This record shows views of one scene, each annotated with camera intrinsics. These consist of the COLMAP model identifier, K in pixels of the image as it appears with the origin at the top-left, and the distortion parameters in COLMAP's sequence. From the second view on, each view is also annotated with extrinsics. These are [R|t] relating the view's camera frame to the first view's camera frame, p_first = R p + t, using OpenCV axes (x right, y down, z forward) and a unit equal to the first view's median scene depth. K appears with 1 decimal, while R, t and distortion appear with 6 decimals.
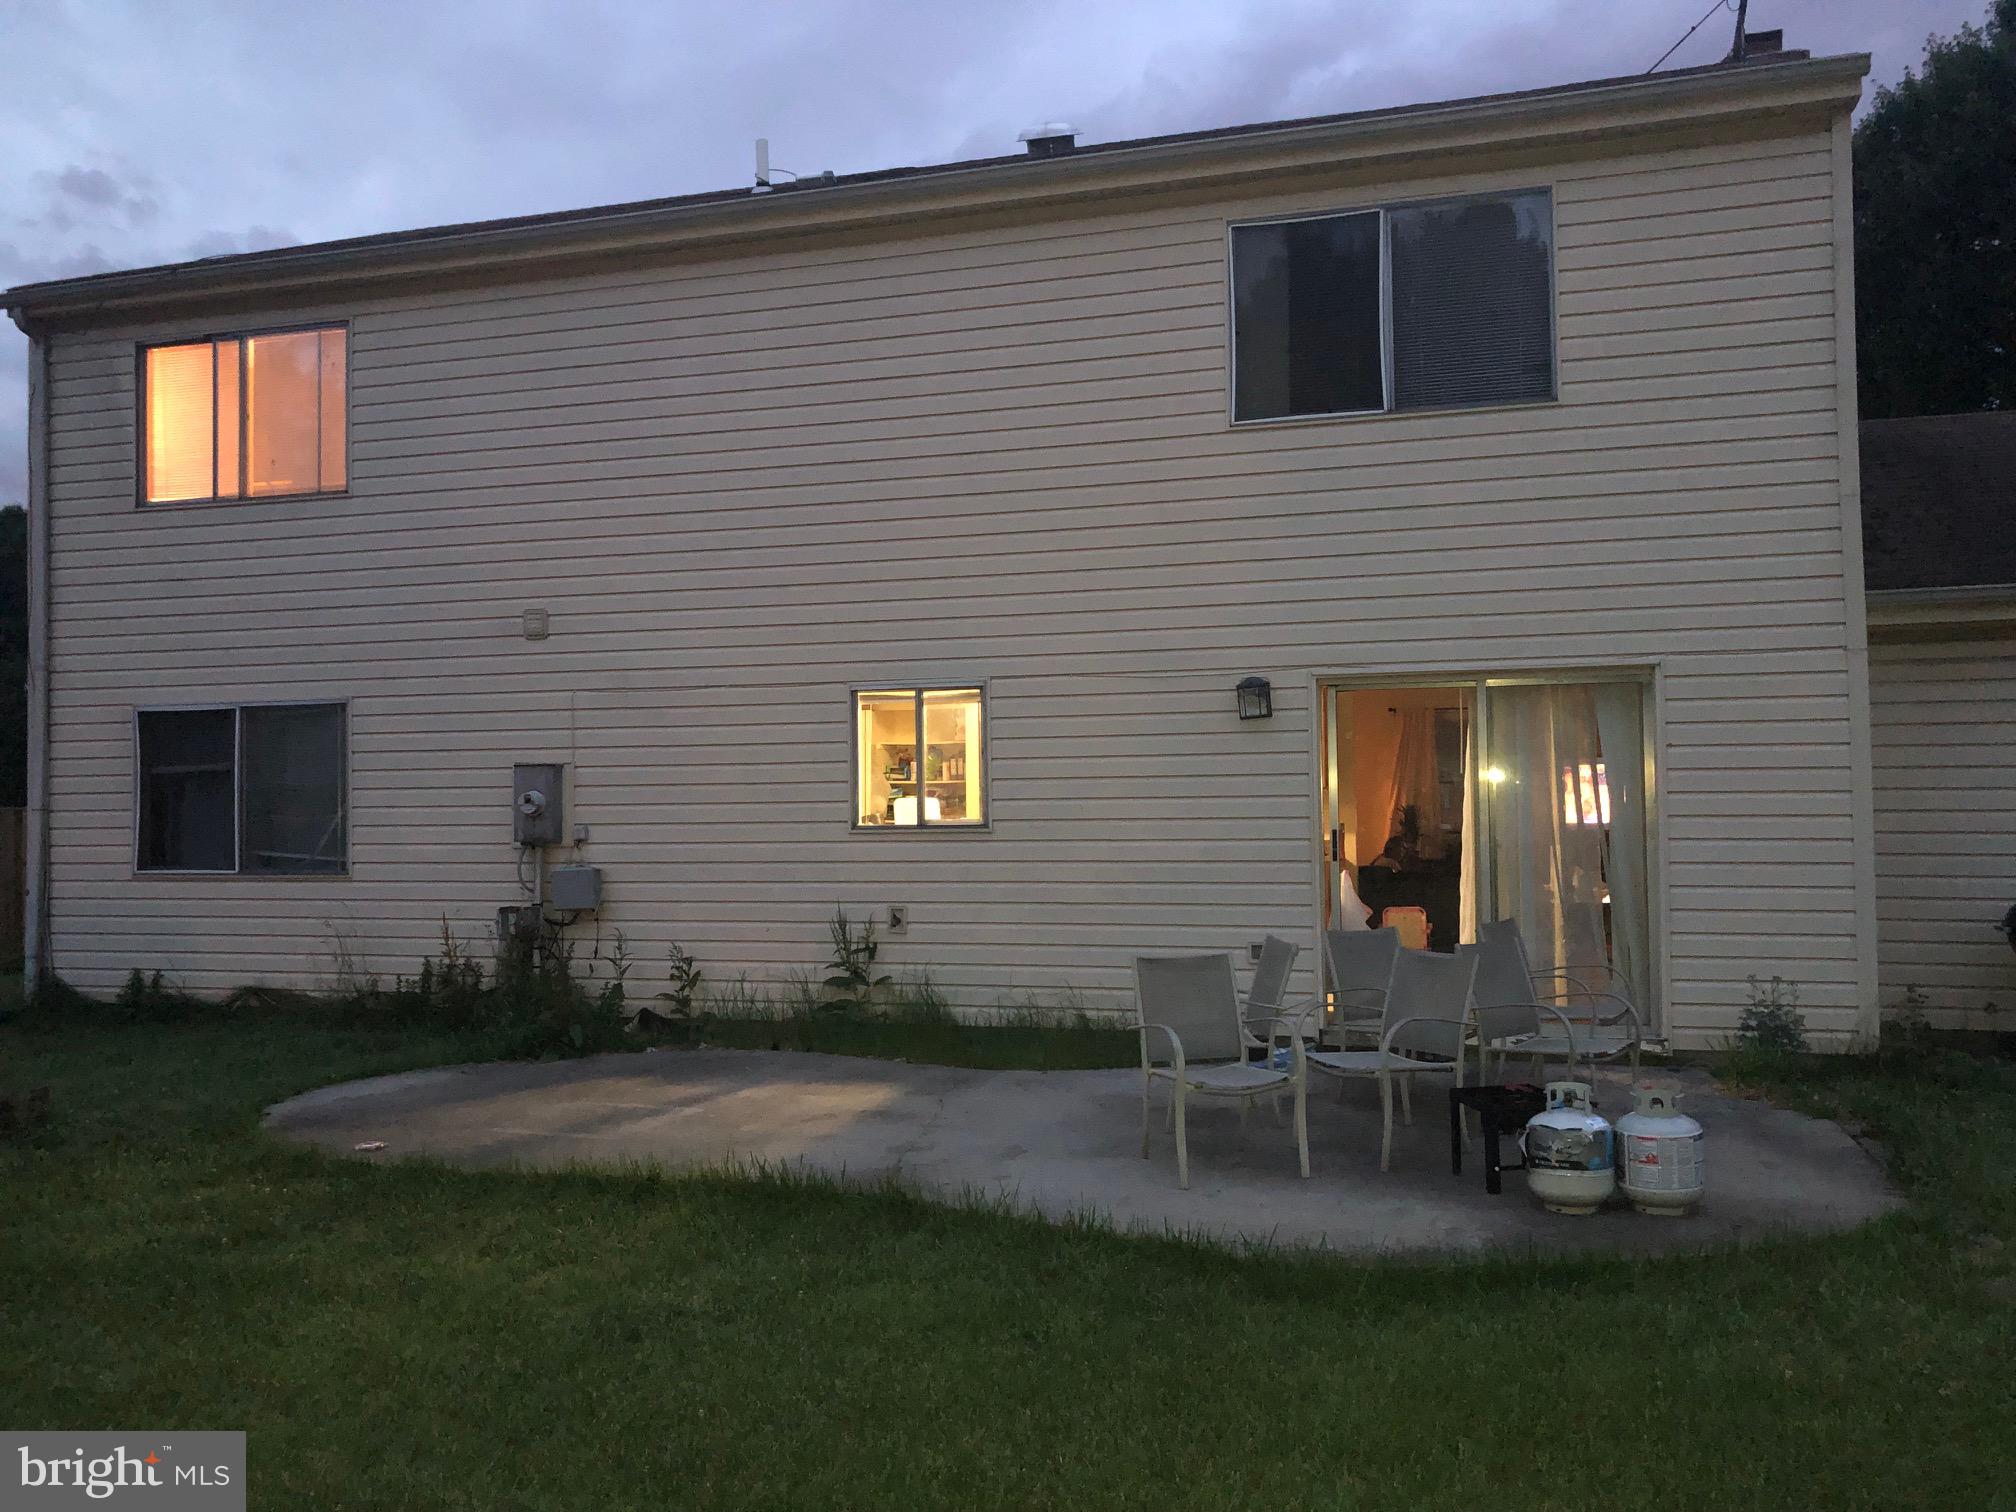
lens RADIAL K [[1674.0, 0, 962.9], [0, 1674.0, 746.7], [0, 0, 1]] dist [0.044862, -0.051325]
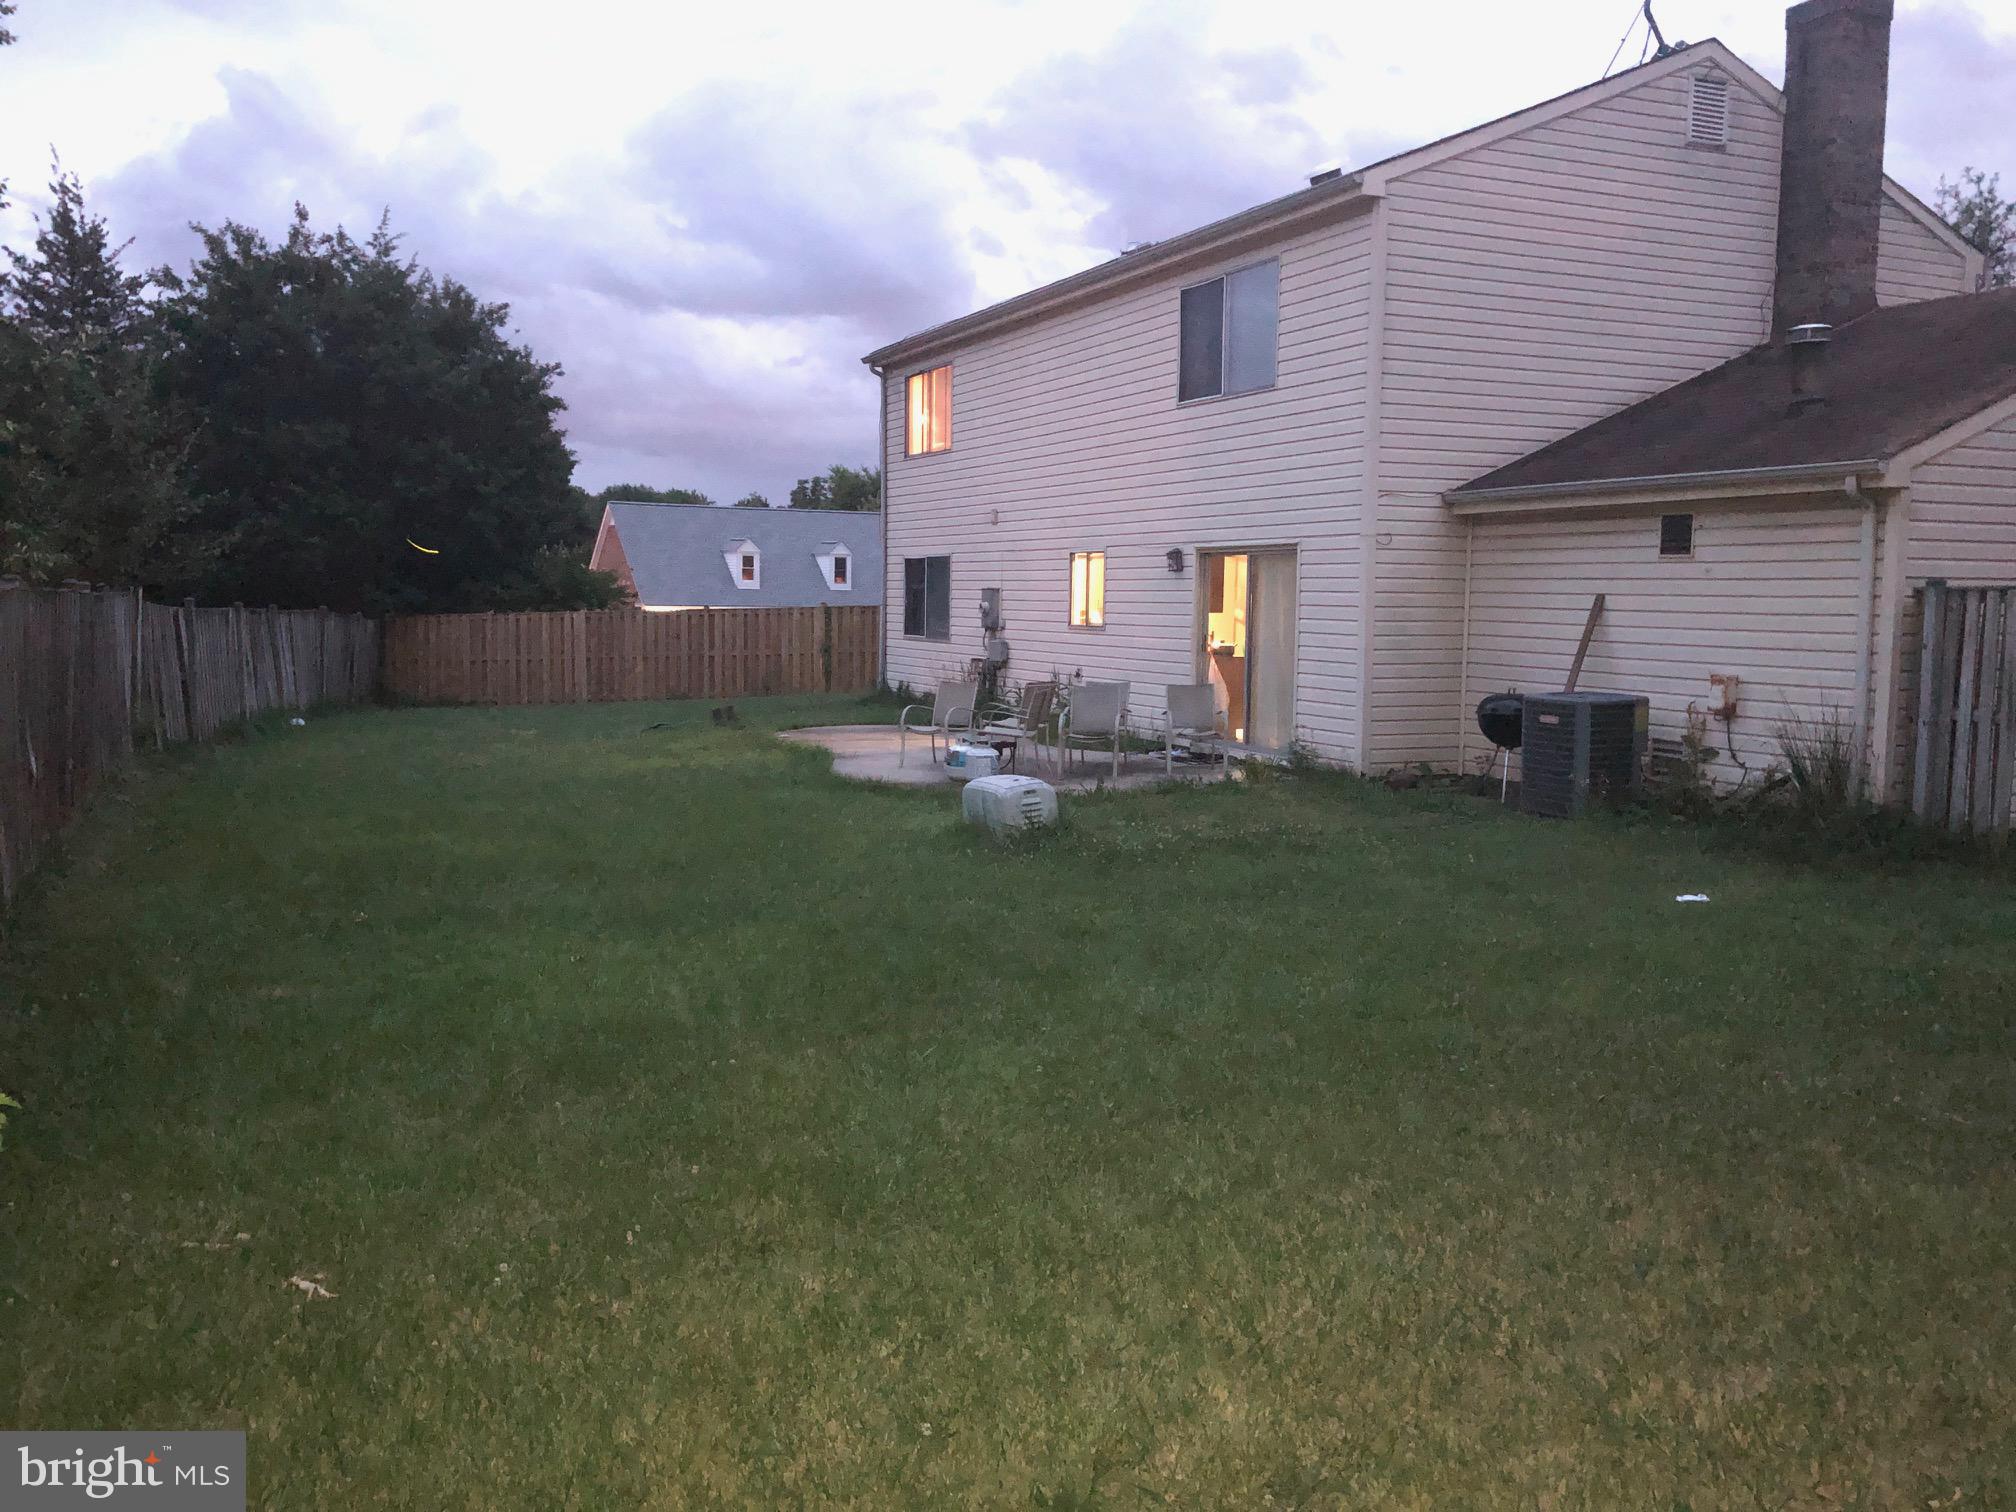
lens RADIAL K [[1674.0, 0, 962.9], [0, 1674.0, 746.7], [0, 0, 1]] dist [0.044862, -0.051325]
pose [[0.643102, 0.089852, -0.760491, 1.246007], [0.002391, 0.992852, 0.119327, -0.039745], [0.765776, -0.078558, 0.638291, -0.301353]]
